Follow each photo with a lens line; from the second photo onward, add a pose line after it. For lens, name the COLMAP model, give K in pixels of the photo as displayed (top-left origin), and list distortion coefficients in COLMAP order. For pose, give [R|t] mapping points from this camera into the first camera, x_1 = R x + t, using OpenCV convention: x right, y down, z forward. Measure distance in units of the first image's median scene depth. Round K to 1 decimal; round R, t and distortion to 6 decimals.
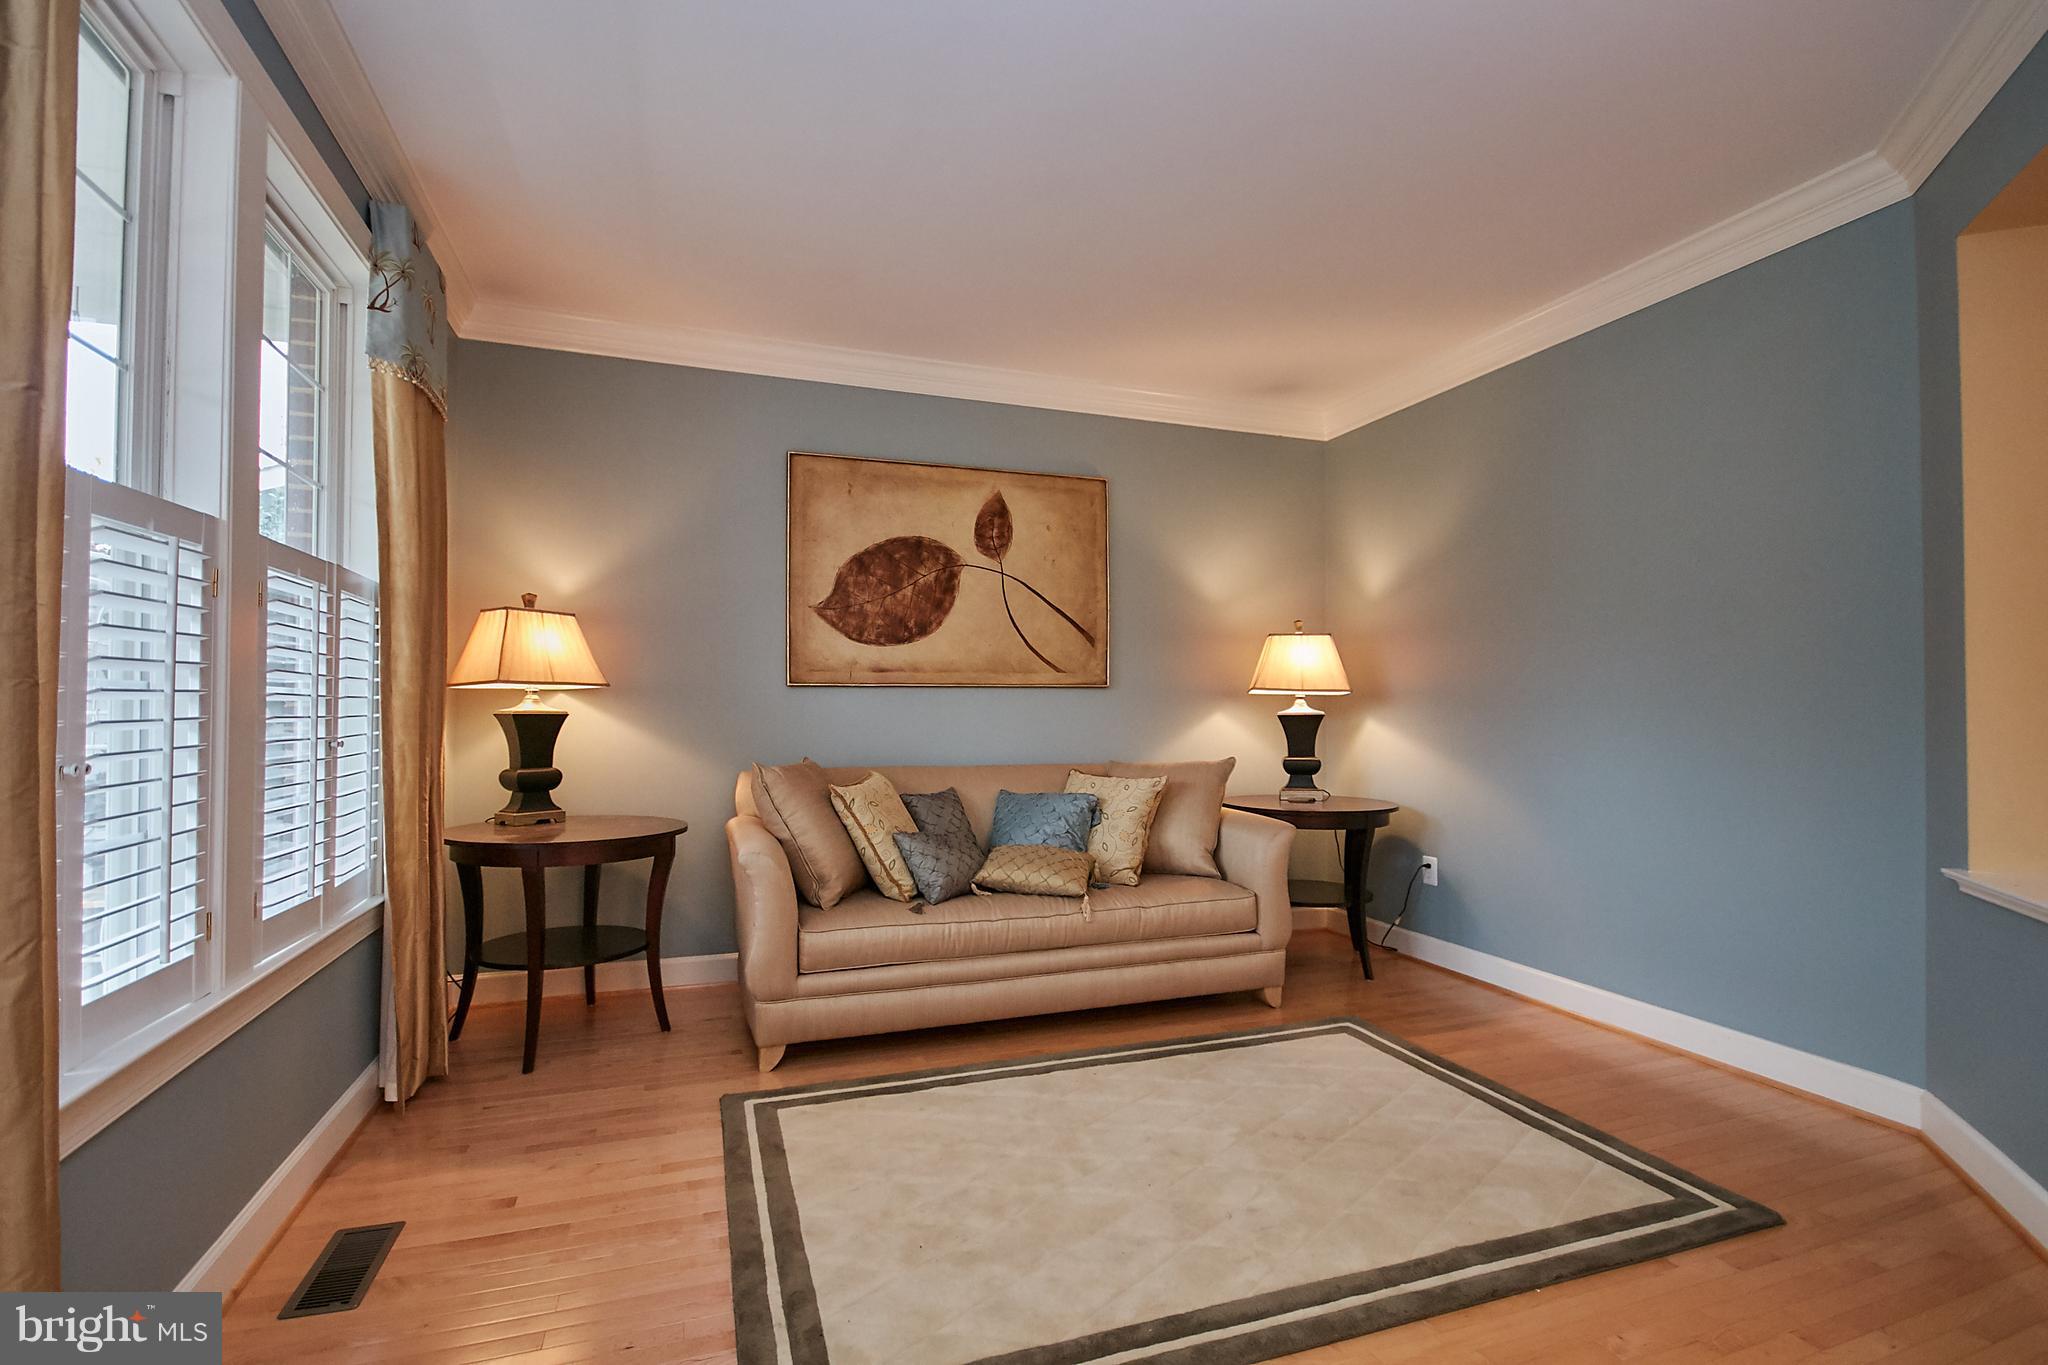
lens RADIAL K [[971.4, 0, 1046.0], [0, 971.4, 685.0], [0, 0, 1]] dist [-0.002692, -0.000540]
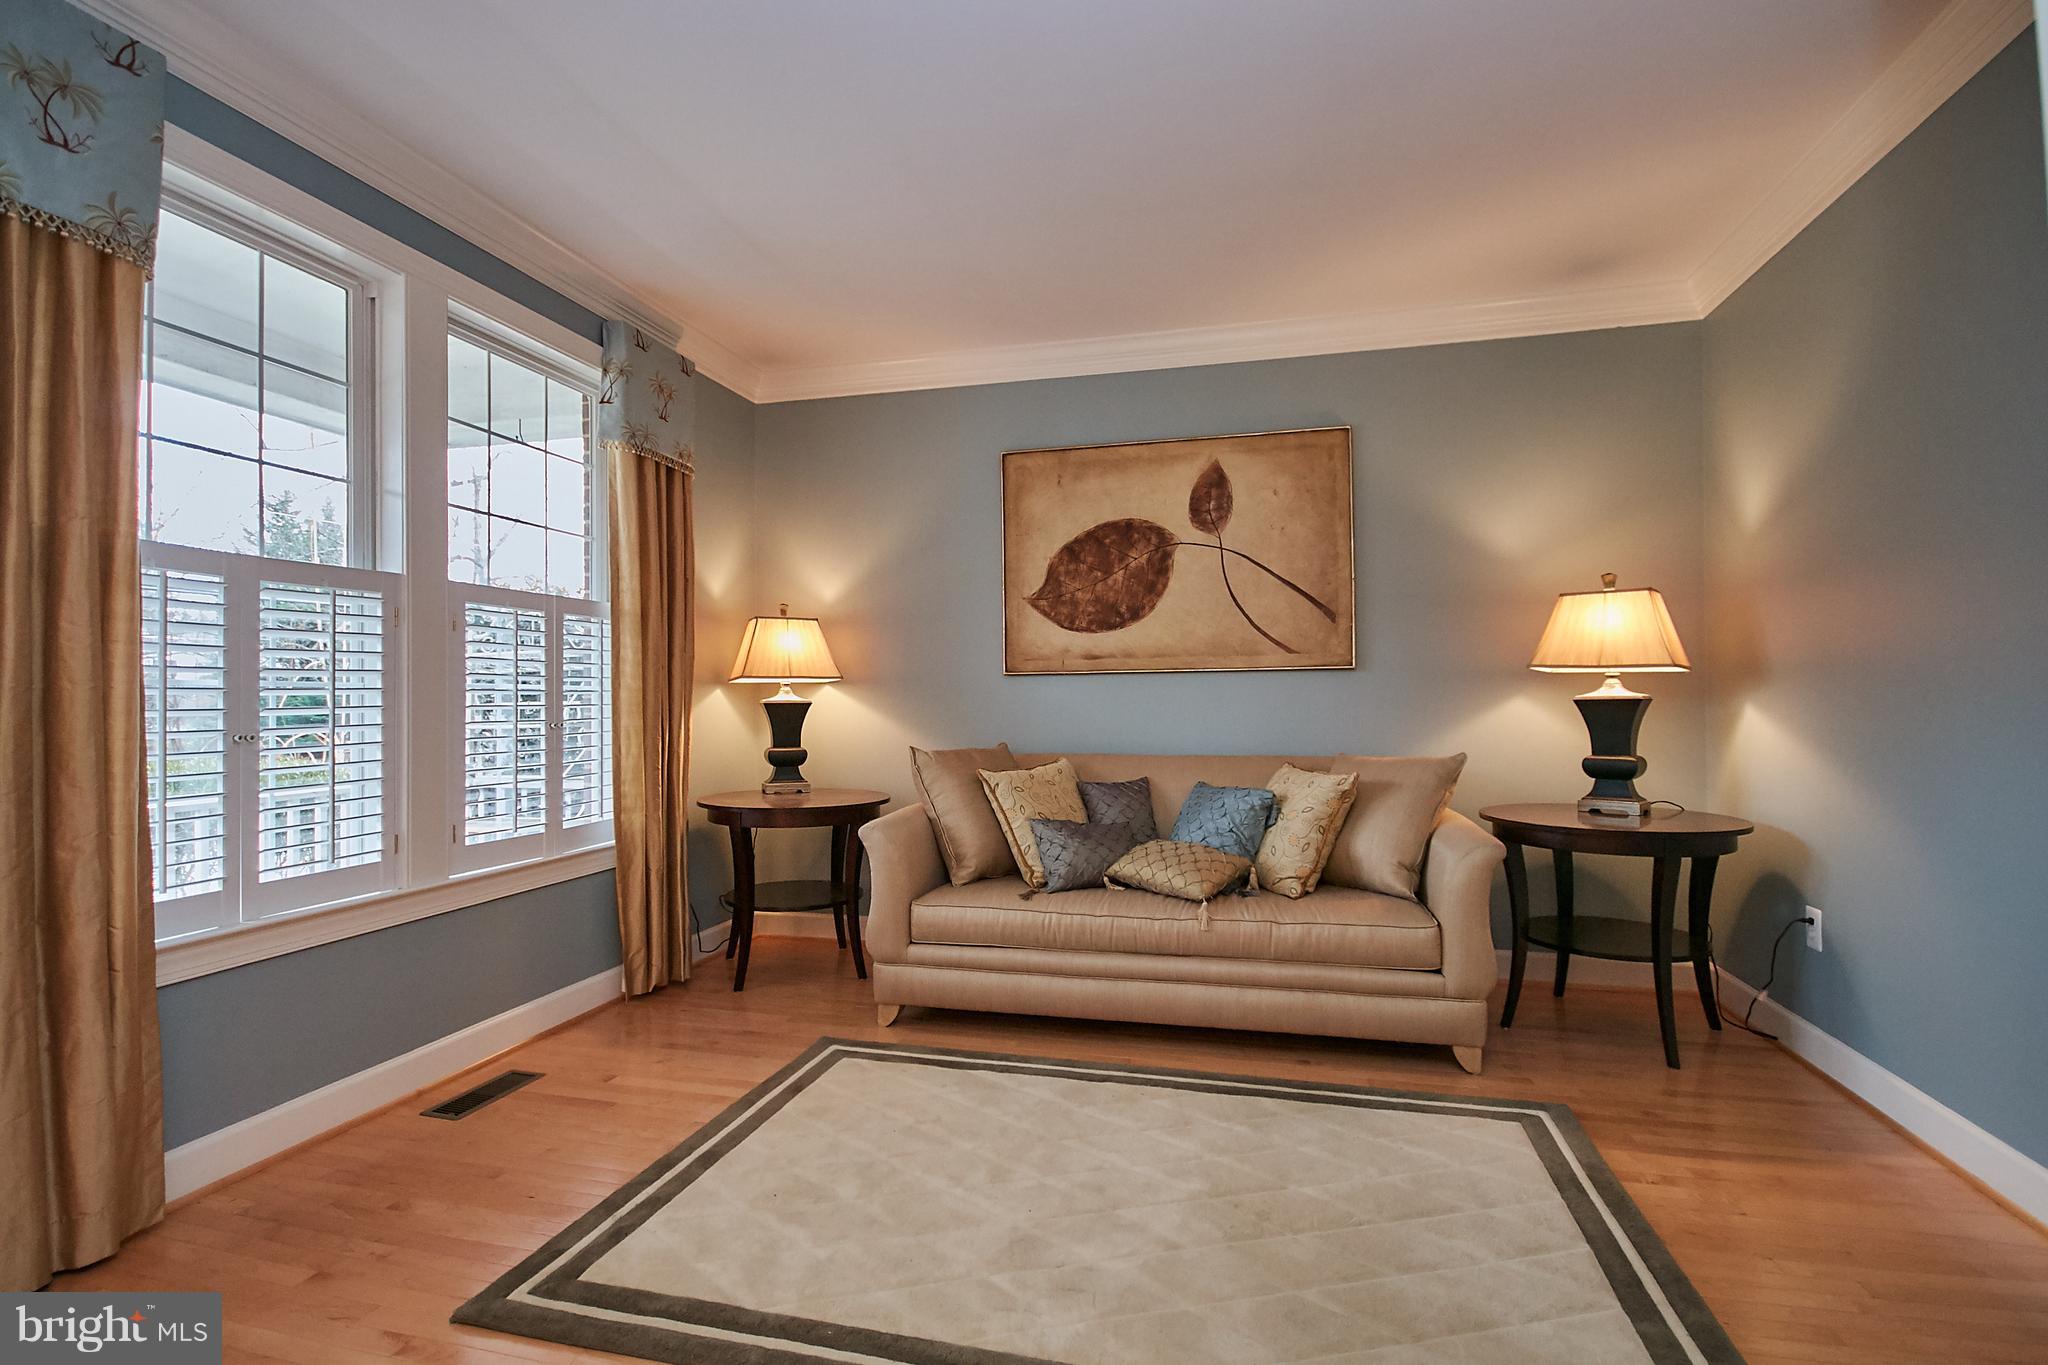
lens RADIAL K [[984.5, 0, 1024.0], [0, 984.5, 682.5], [0, 0, 1]] dist [-0.000638, 0.000306]
pose [[0.819690, -0.015676, -0.572593, 0.389509], [0.022413, 0.999738, 0.004714, 0.004858], [0.572369, -0.016698, 0.819826, 0.143080]]
